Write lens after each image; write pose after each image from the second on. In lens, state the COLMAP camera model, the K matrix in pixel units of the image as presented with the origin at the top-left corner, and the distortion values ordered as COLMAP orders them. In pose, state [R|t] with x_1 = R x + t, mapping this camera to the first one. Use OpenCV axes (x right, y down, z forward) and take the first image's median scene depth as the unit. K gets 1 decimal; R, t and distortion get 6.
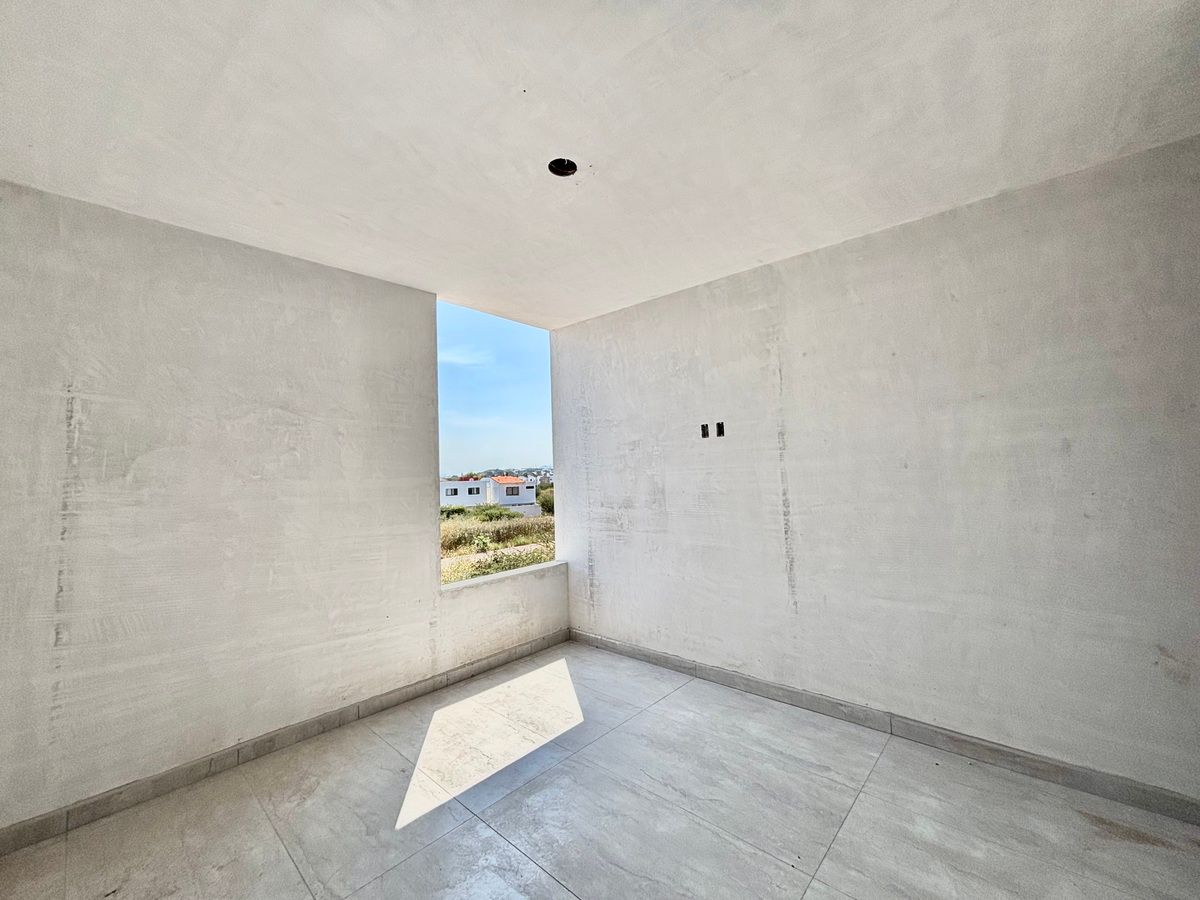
lens RADIAL K [[484.6, 0, 598.4], [0, 484.6, 445.0], [0, 0, 1]] dist [0.000339, 0.000166]
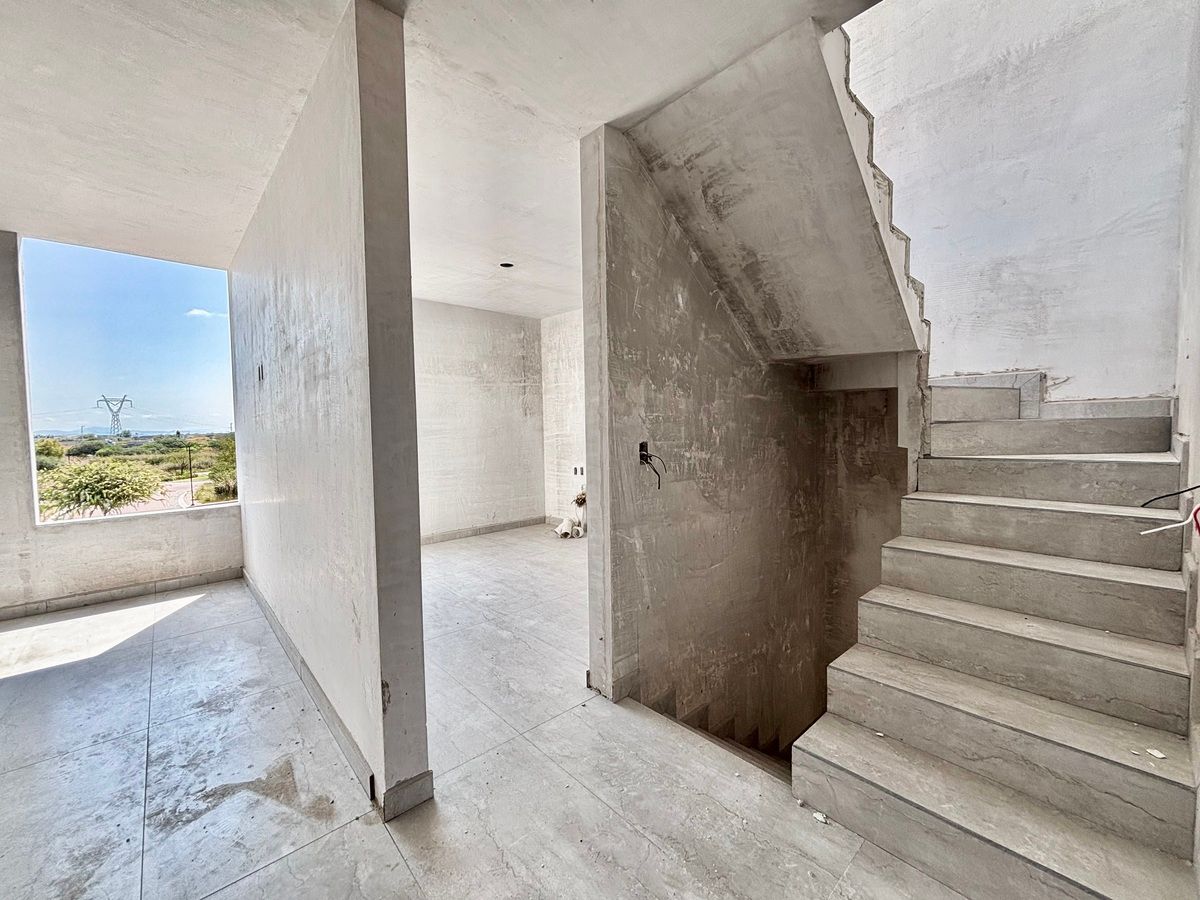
lens RADIAL K [[484.6, 0, 601.4], [0, 484.6, 445.2], [0, 0, 1]] dist [0.000339, 0.000166]
pose [[0.995588, 0.022275, -0.091150, 1.168150], [-0.012873, 0.994653, 0.102466, 0.004037], [0.092945, -0.100841, 0.990552, 0.104385]]
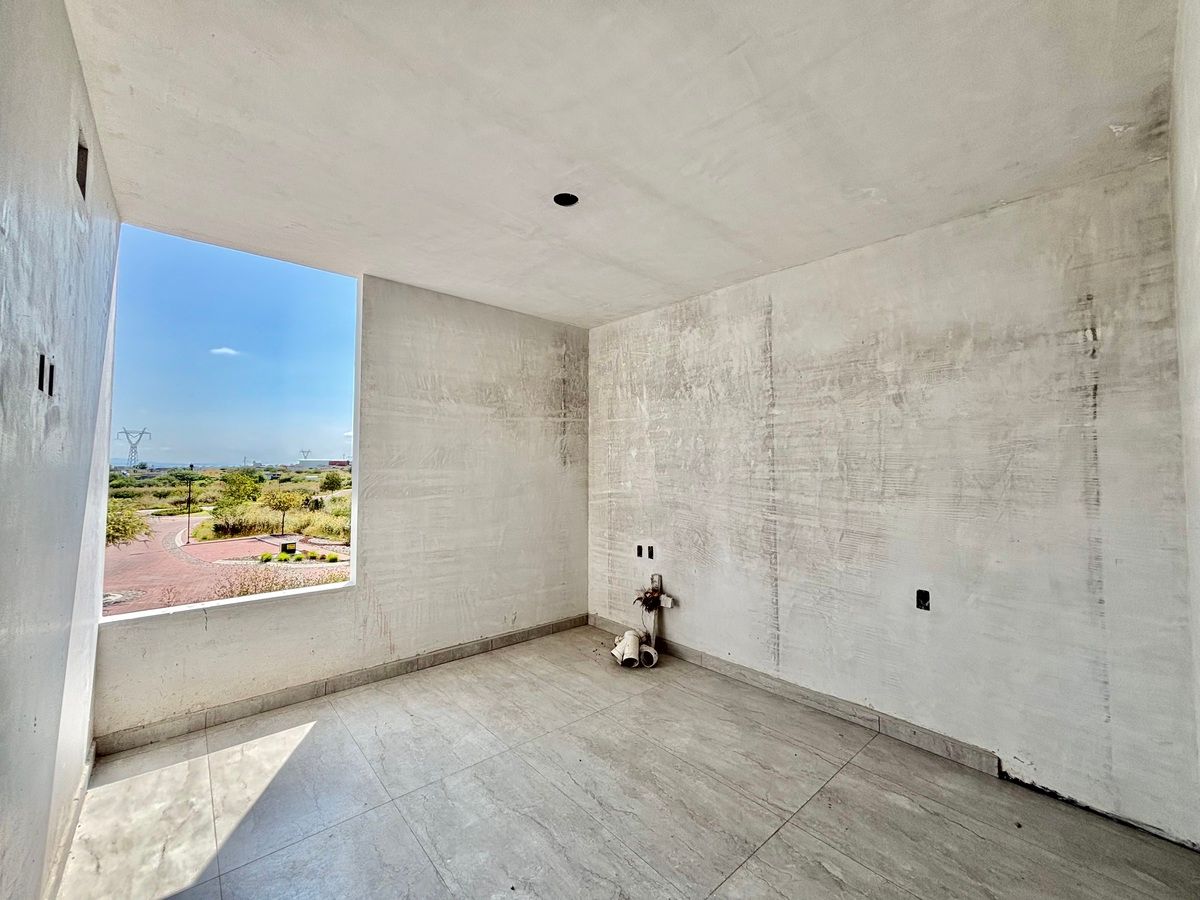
lens RADIAL K [[484.6, 0, 597.0], [0, 484.6, 437.9], [0, 0, 1]] dist [0.000339, 0.000166]
pose [[0.992045, 0.030458, -0.122147, 0.910727], [-0.030005, 0.999534, 0.005544, 0.004733], [0.122259, -0.001835, 0.992496, 0.761635]]
